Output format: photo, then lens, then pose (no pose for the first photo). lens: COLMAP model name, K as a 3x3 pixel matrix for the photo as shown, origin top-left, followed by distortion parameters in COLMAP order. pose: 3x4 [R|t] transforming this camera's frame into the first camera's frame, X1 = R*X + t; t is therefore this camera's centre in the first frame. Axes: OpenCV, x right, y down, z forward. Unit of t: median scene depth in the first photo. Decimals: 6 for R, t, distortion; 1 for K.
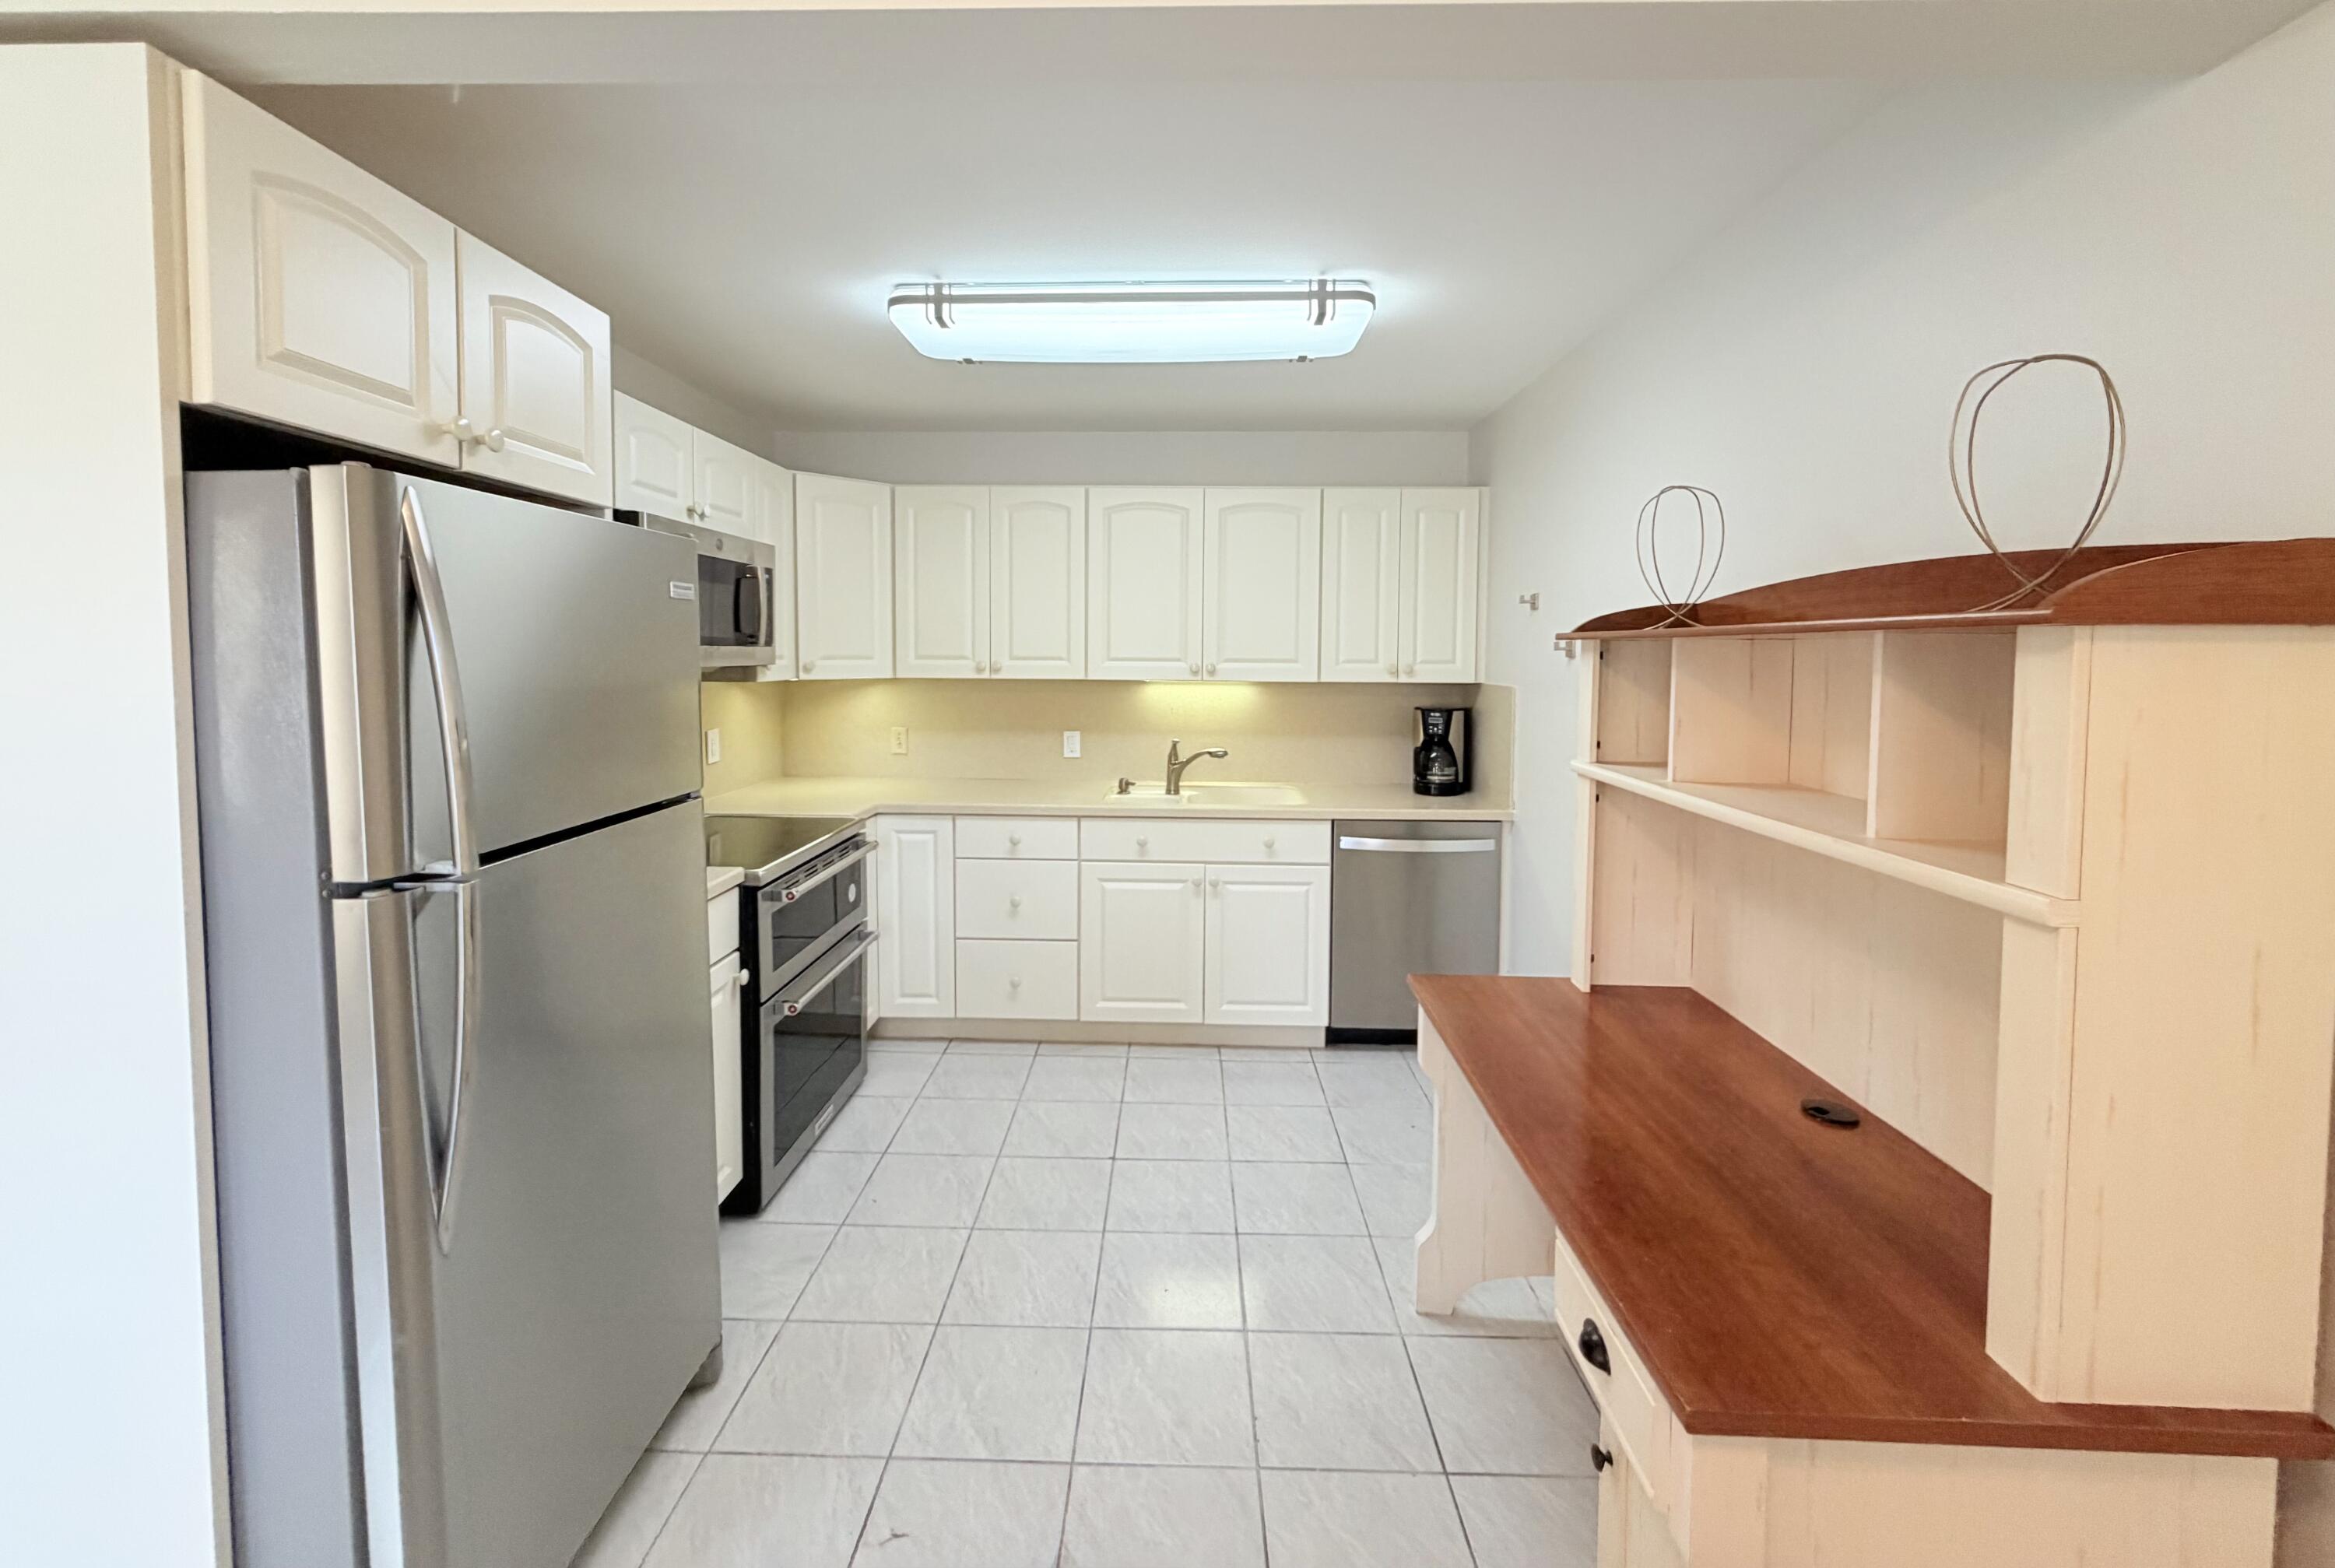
lens RADIAL K [[935.0, 0, 1155.9], [0, 935.0, 697.9], [0, 0, 1]] dist [0.000724, -0.000035]
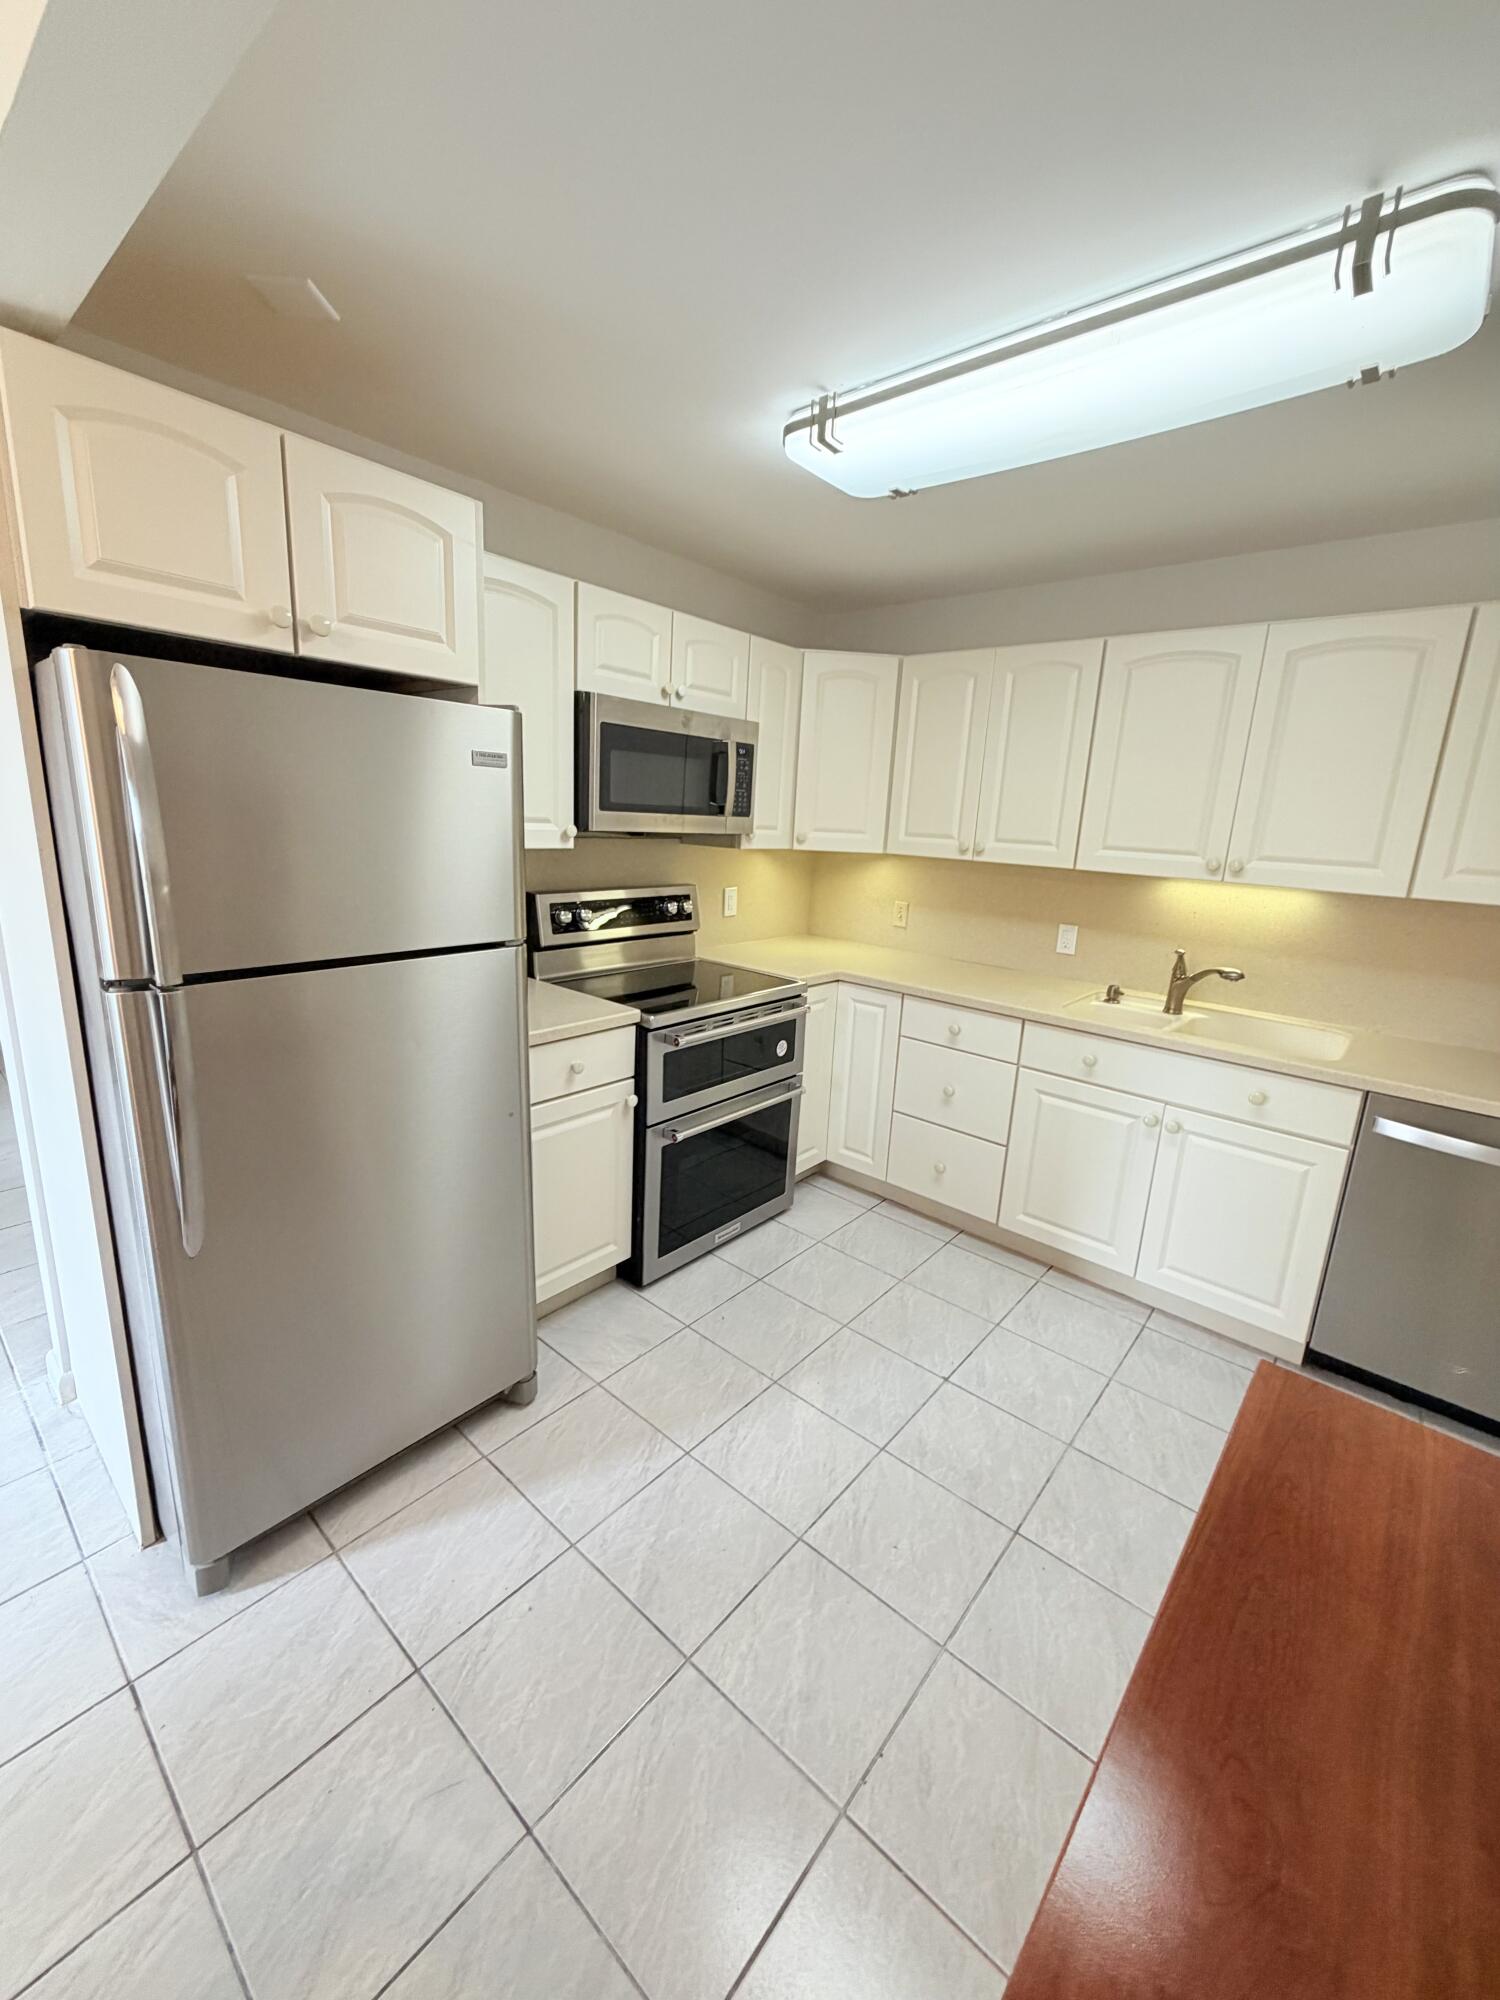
lens RADIAL K [[795.7, 0, 745.3], [0, 795.7, 993.5], [0, 0, 1]] dist [0.000569, 0.000074]
pose [[0.774030, 0.172068, -0.609319, 0.178262], [-0.076202, 0.980685, 0.180138, -0.017910], [0.628547, -0.093001, 0.772192, 0.227138]]
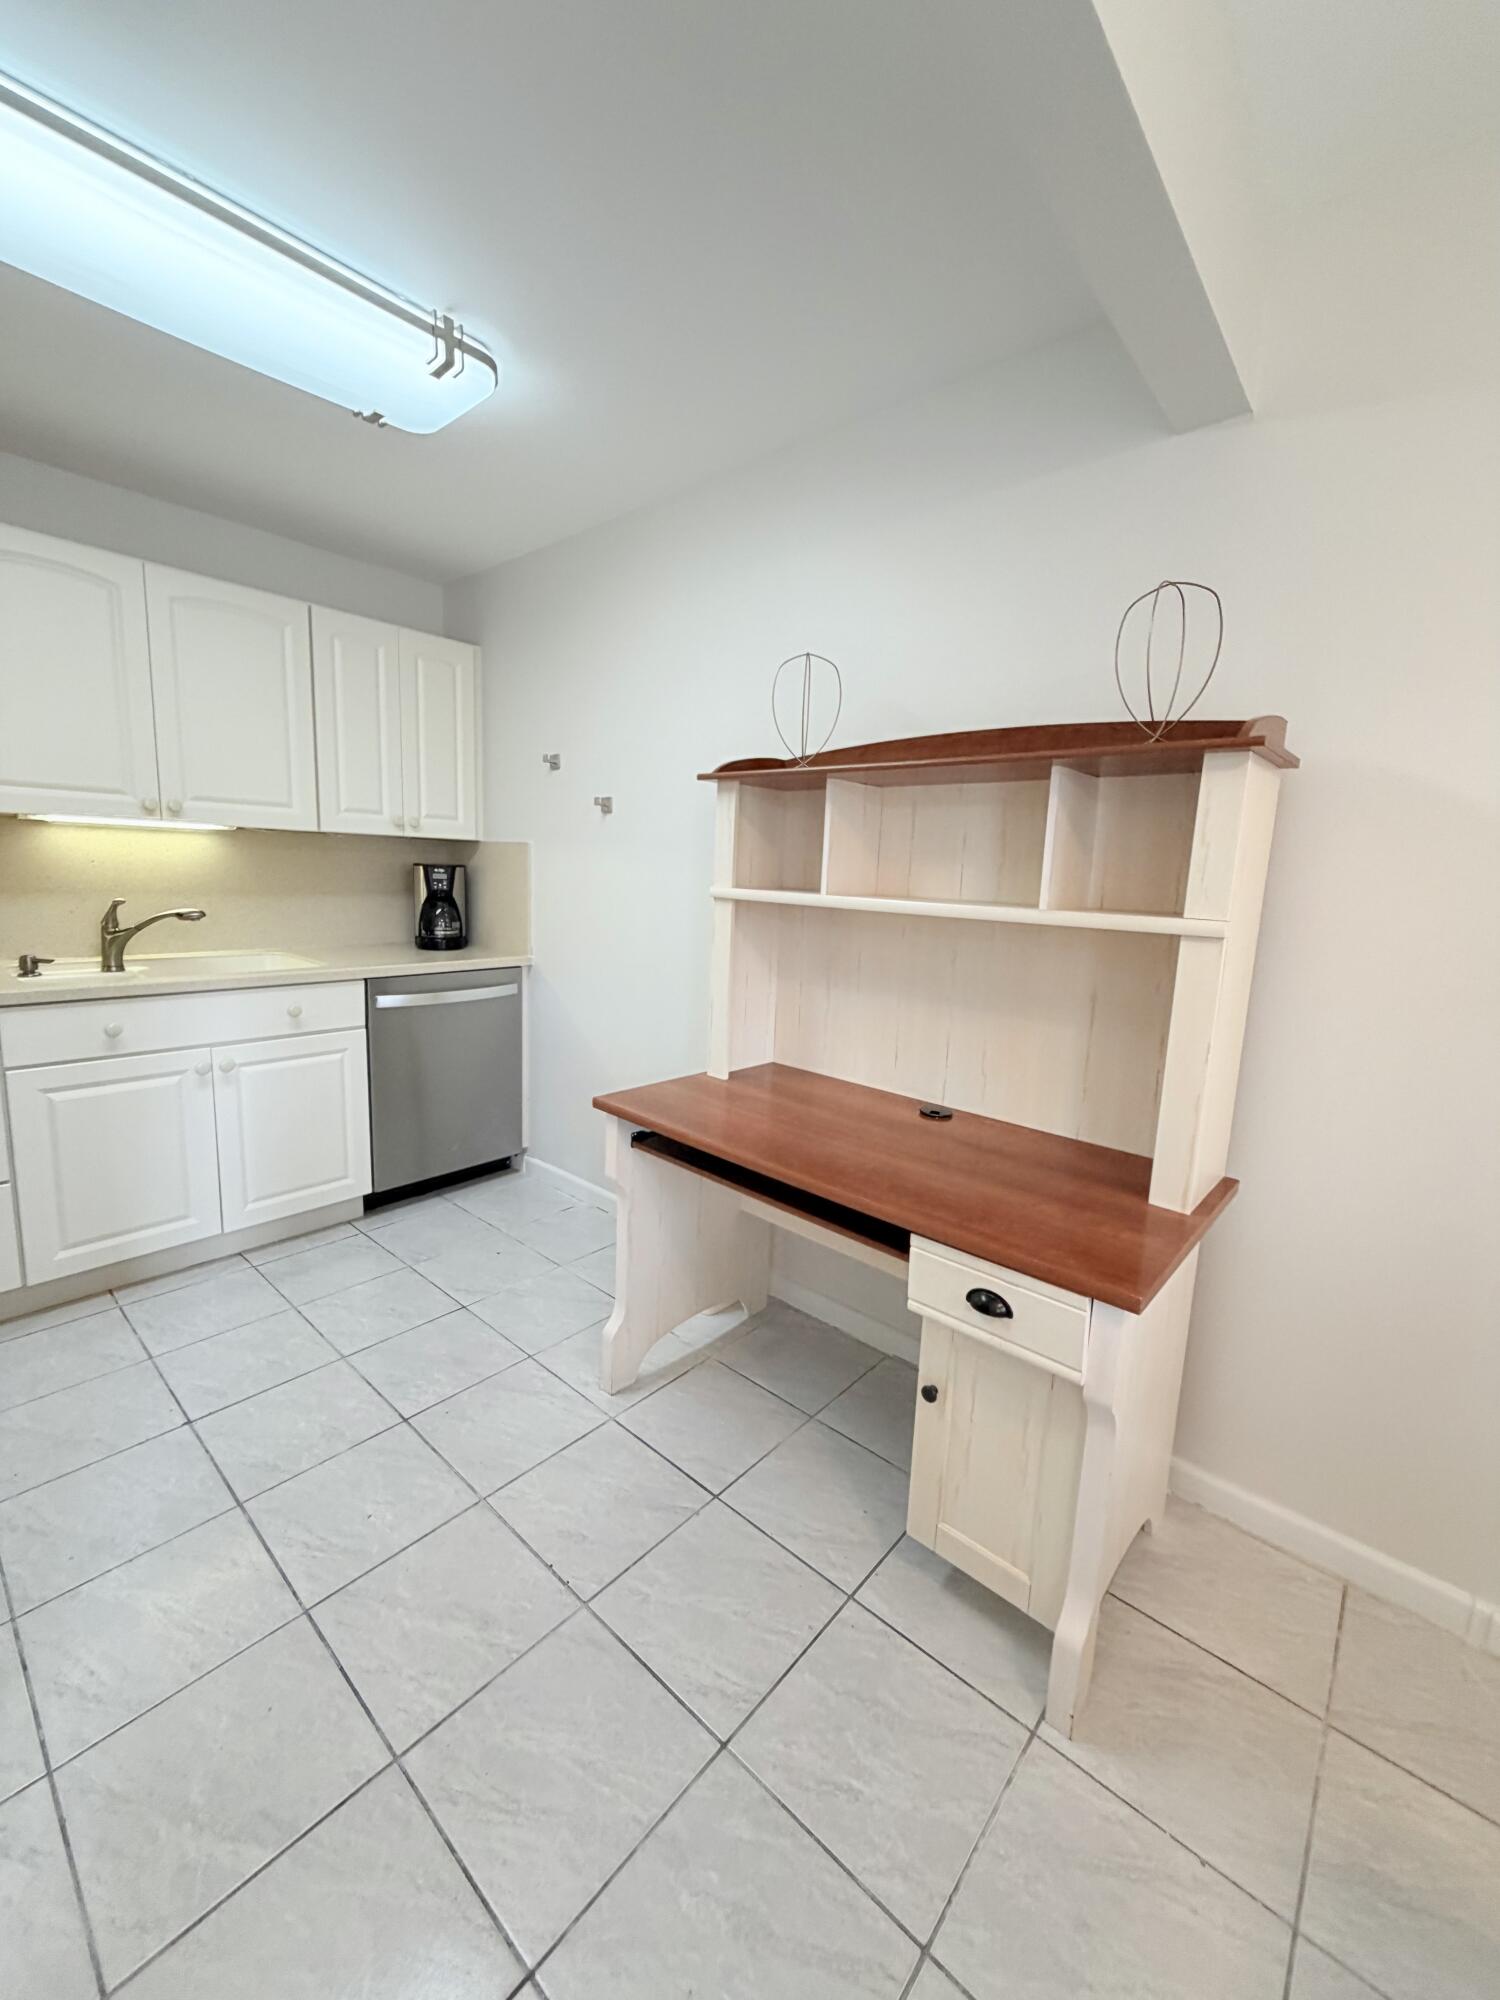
lens RADIAL K [[797.6, 0, 750.5], [0, 797.6, 993.9], [0, 0, 1]] dist [0.000210, 0.000031]
pose [[0.635467, -0.102621, 0.765278, -0.177165], [0.002498, 0.991397, 0.130868, 0.041494], [-0.772124, -0.081251, 0.630256, 0.197722]]
